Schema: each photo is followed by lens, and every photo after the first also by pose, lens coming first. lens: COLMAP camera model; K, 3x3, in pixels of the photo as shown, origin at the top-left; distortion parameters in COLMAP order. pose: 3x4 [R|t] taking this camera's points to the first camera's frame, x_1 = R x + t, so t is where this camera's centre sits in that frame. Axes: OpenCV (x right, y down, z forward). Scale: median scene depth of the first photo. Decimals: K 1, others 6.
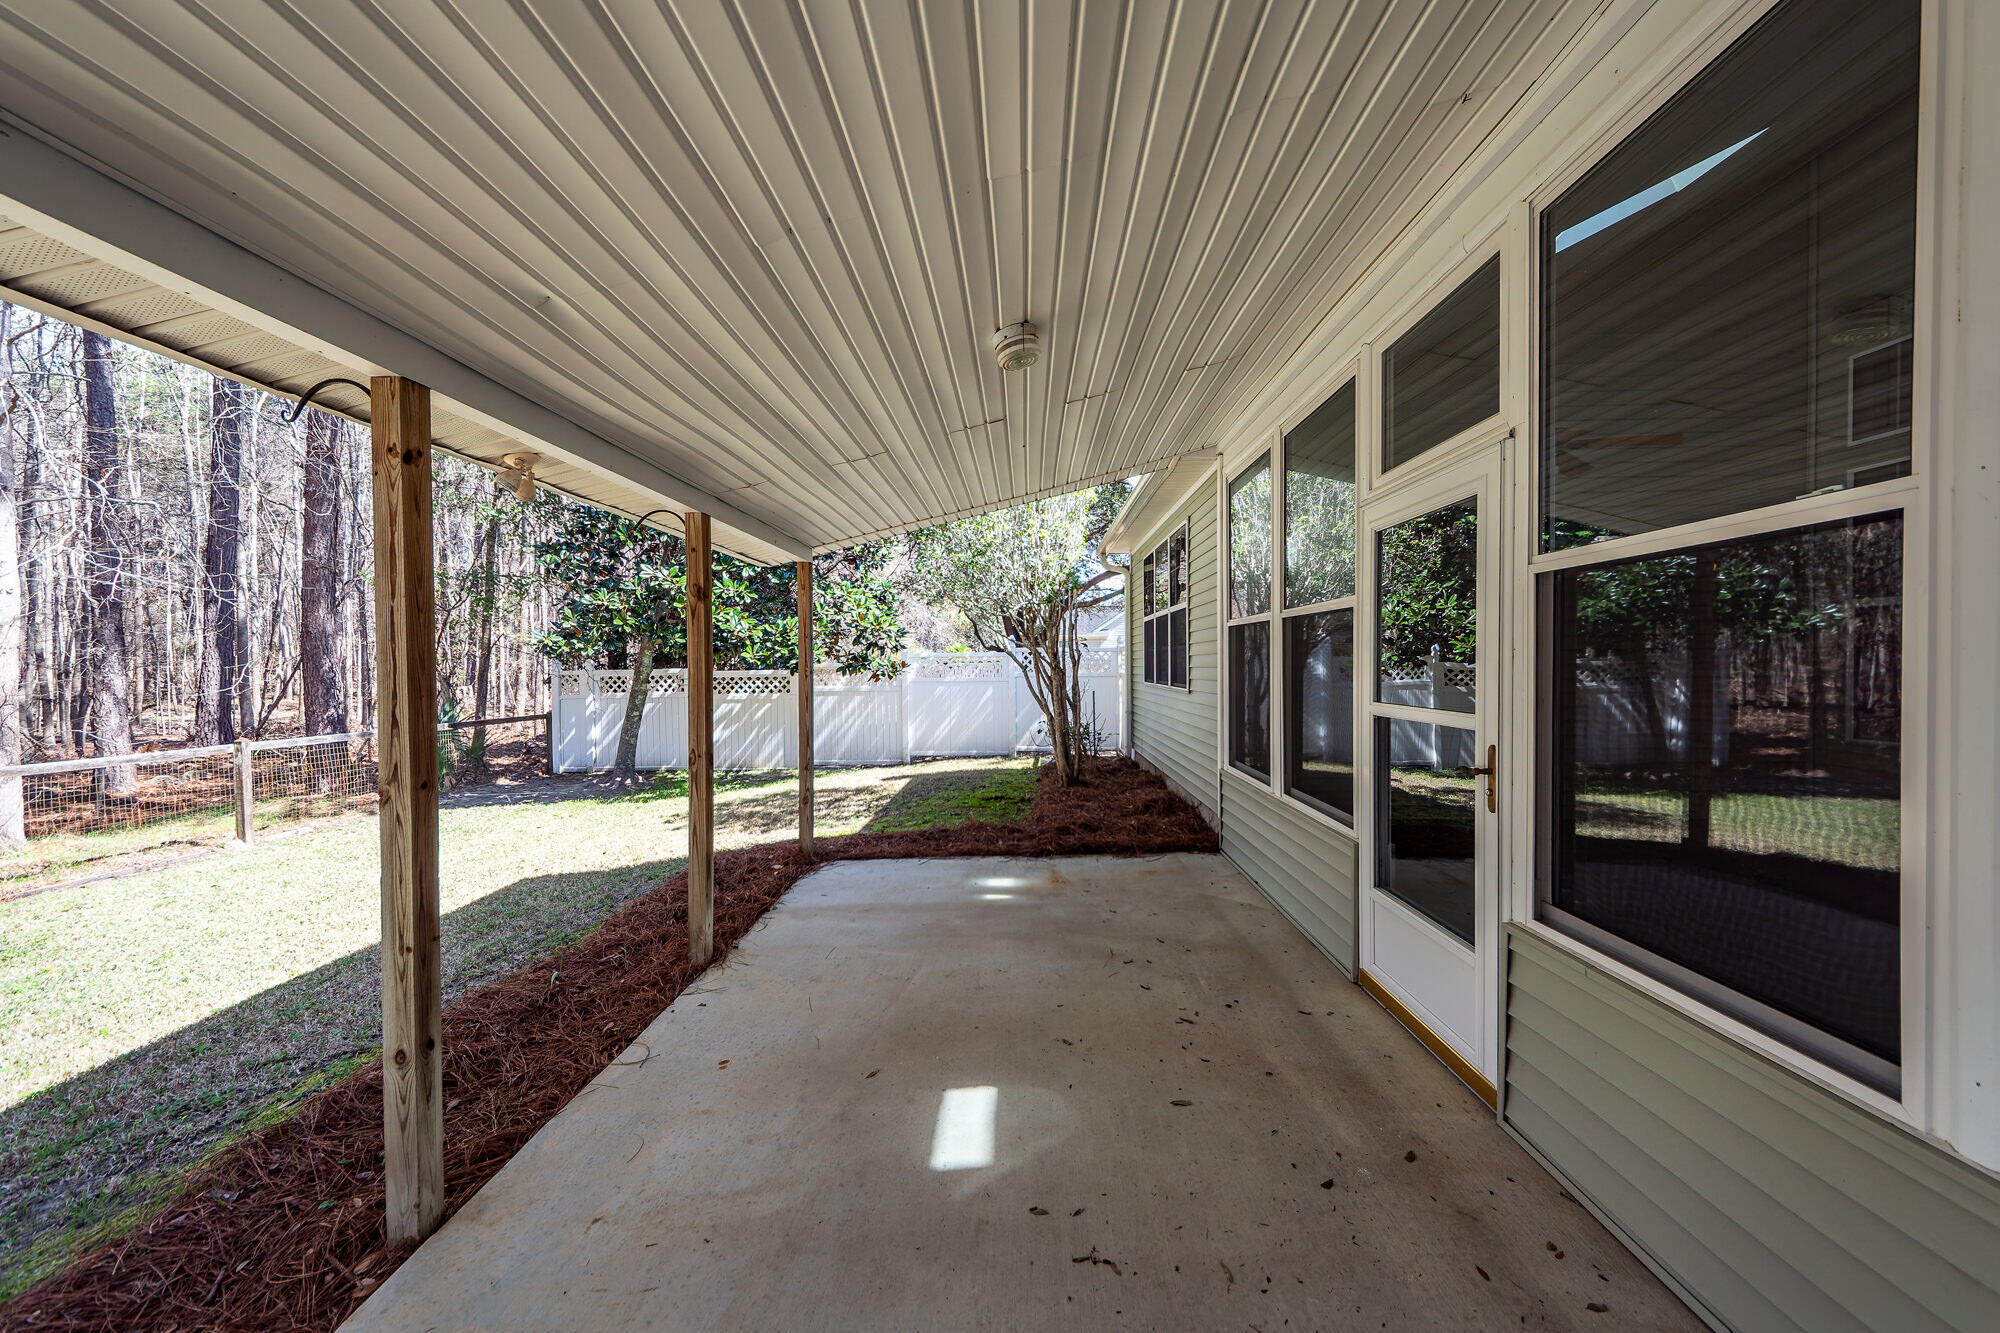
lens RADIAL K [[727.0, 0, 1000.0], [0, 727.0, 666.5], [0, 0, 1]] dist [-0.000106, -0.000060]
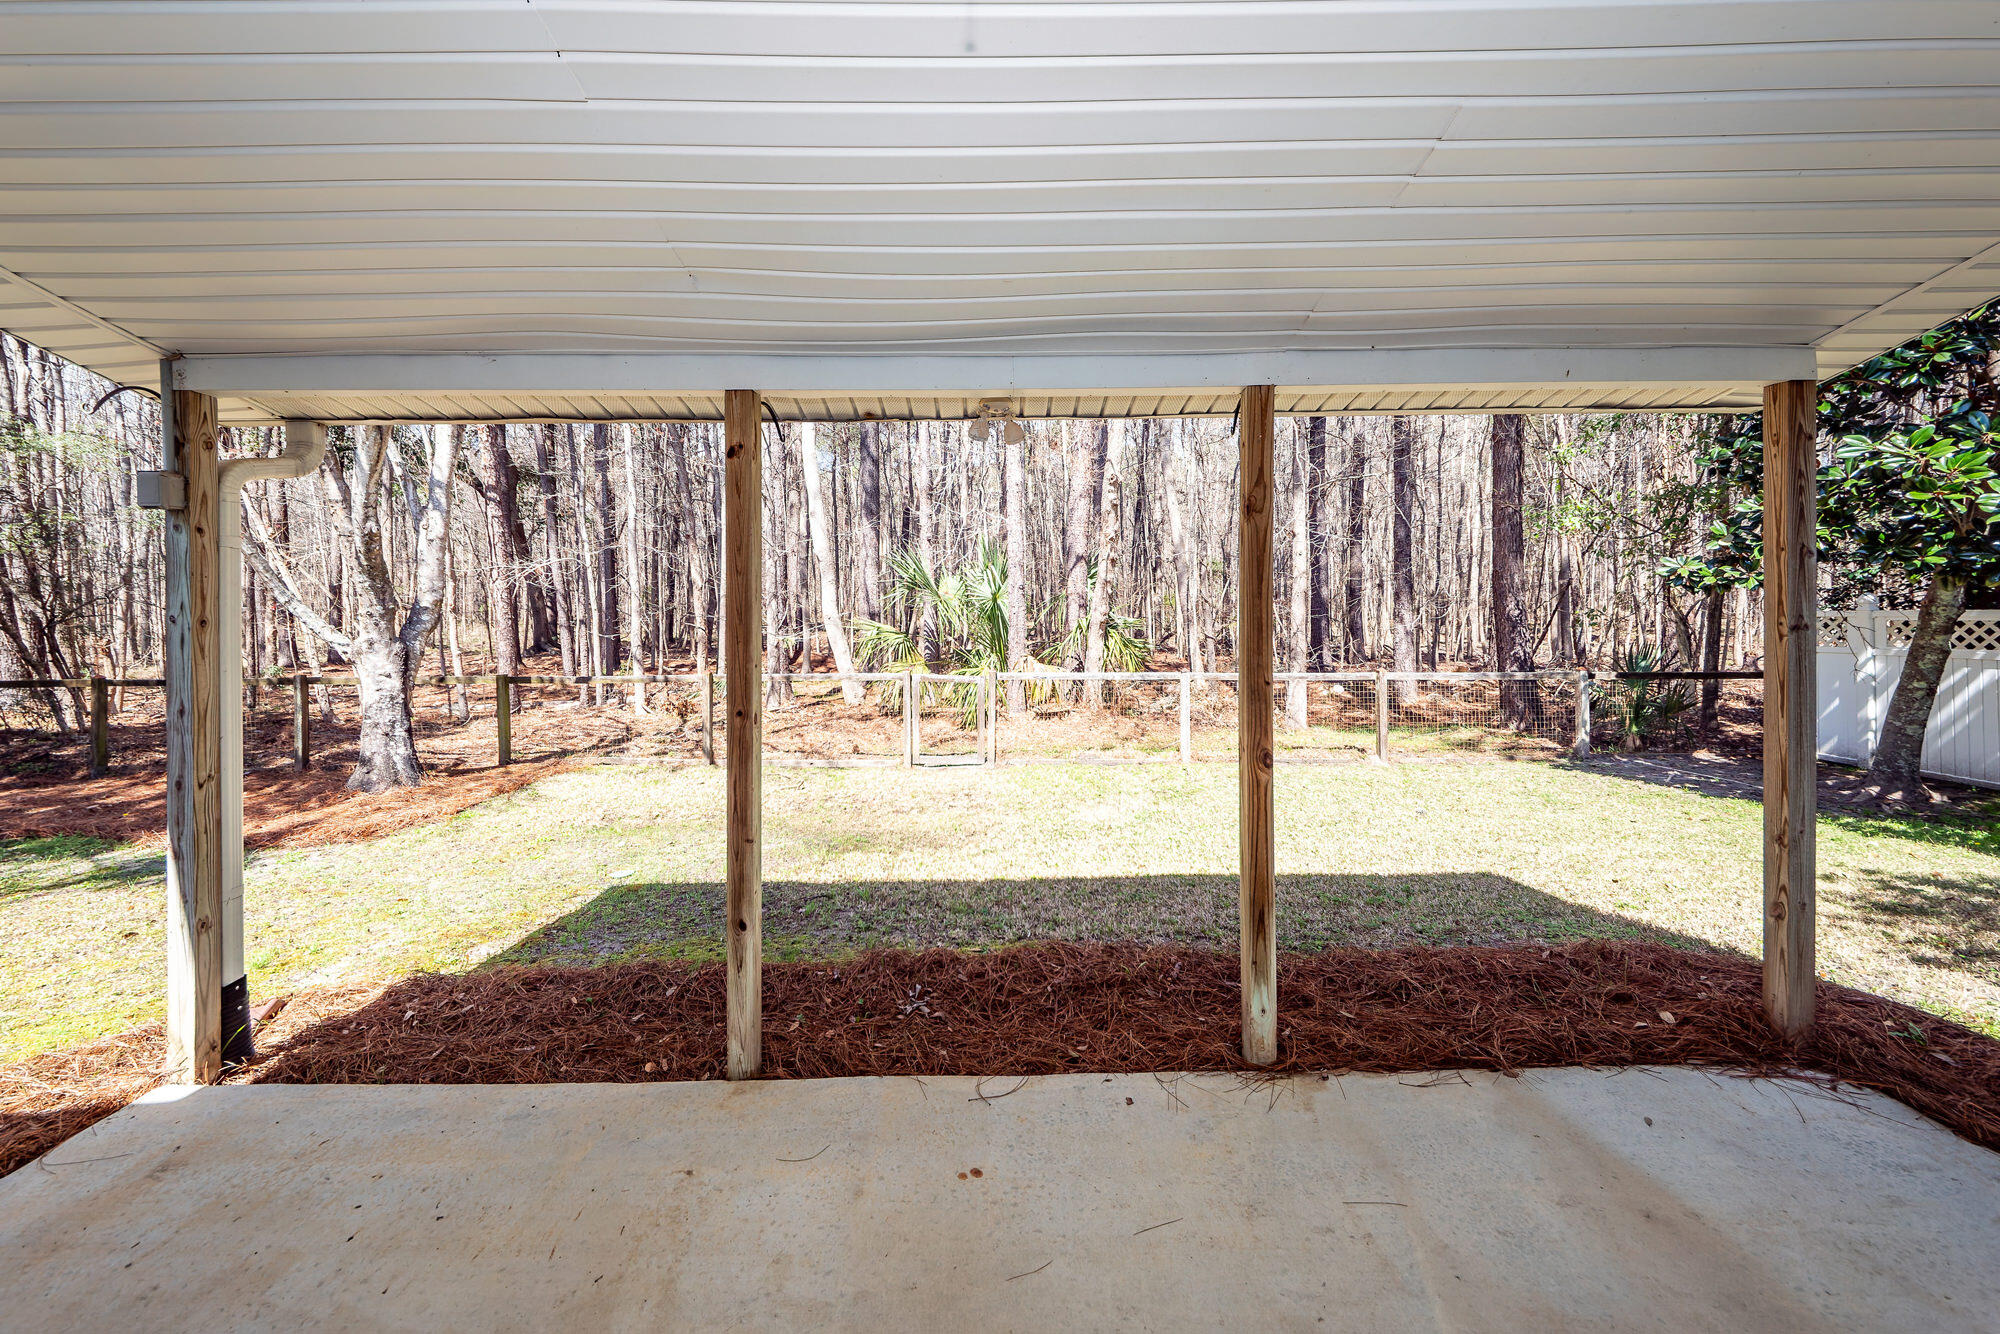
lens RADIAL K [[743.4, 0, 991.8], [0, 743.4, 629.0], [0, 0, 1]] dist [0.001294, -0.000033]
pose [[0.034031, 0.030001, -0.998970, 0.114378], [0.004545, 0.999534, 0.030173, -0.003342], [0.999410, -0.005567, 0.033879, 0.343836]]
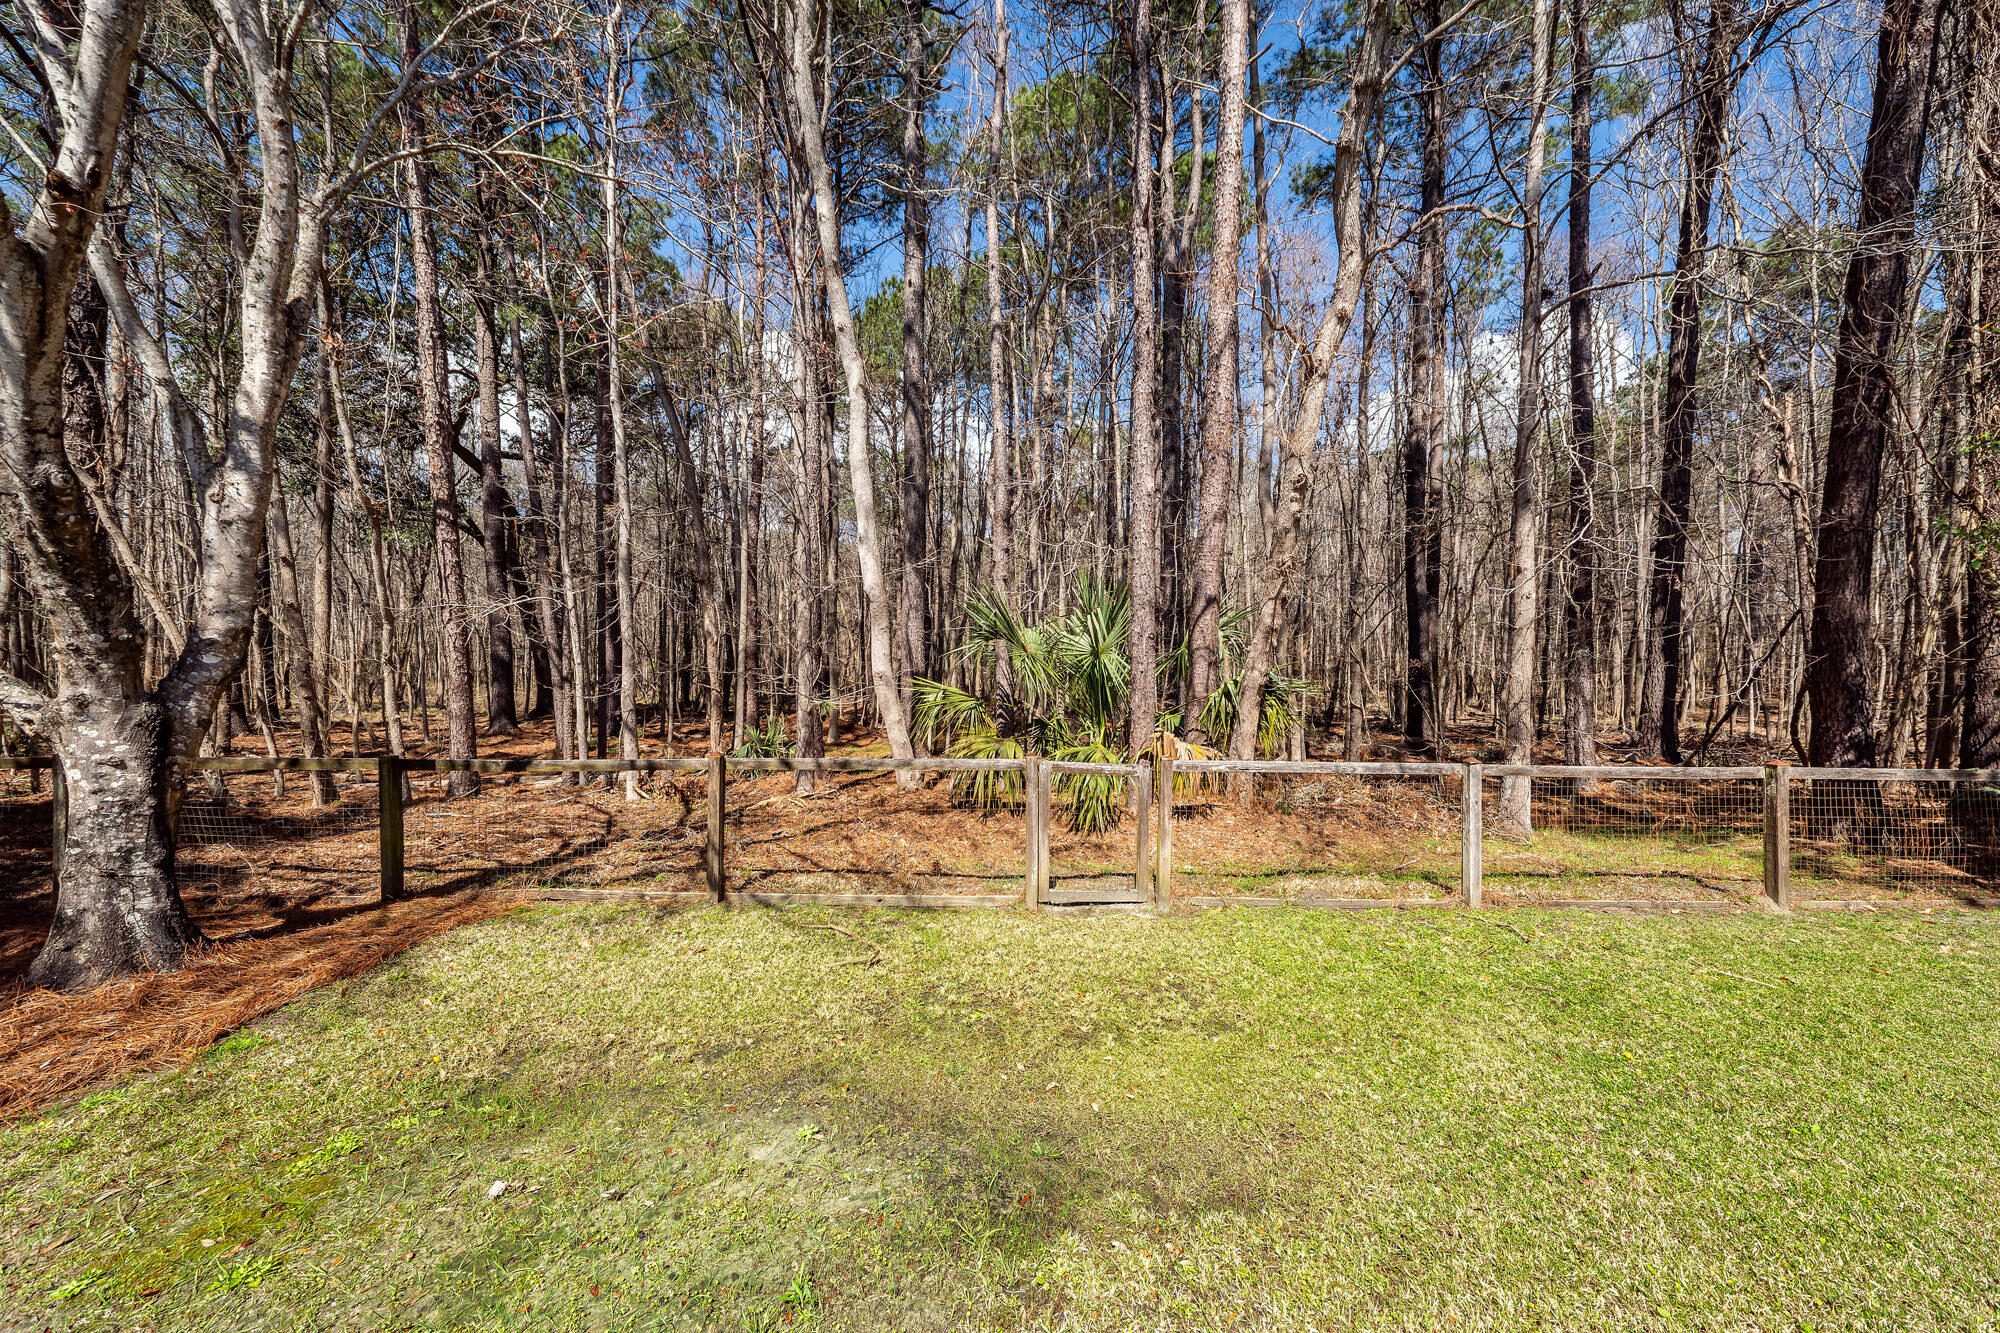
lens RADIAL K [[712.1, 0, 1001.0], [0, 712.1, 687.1], [0, 0, 1]] dist [0.000306, -0.000042]
pose [[0.038390, 0.019003, -0.999082, -0.352140], [-0.006422, 0.999803, 0.018770, 0.015170], [0.999242, 0.005695, 0.038504, 0.190202]]
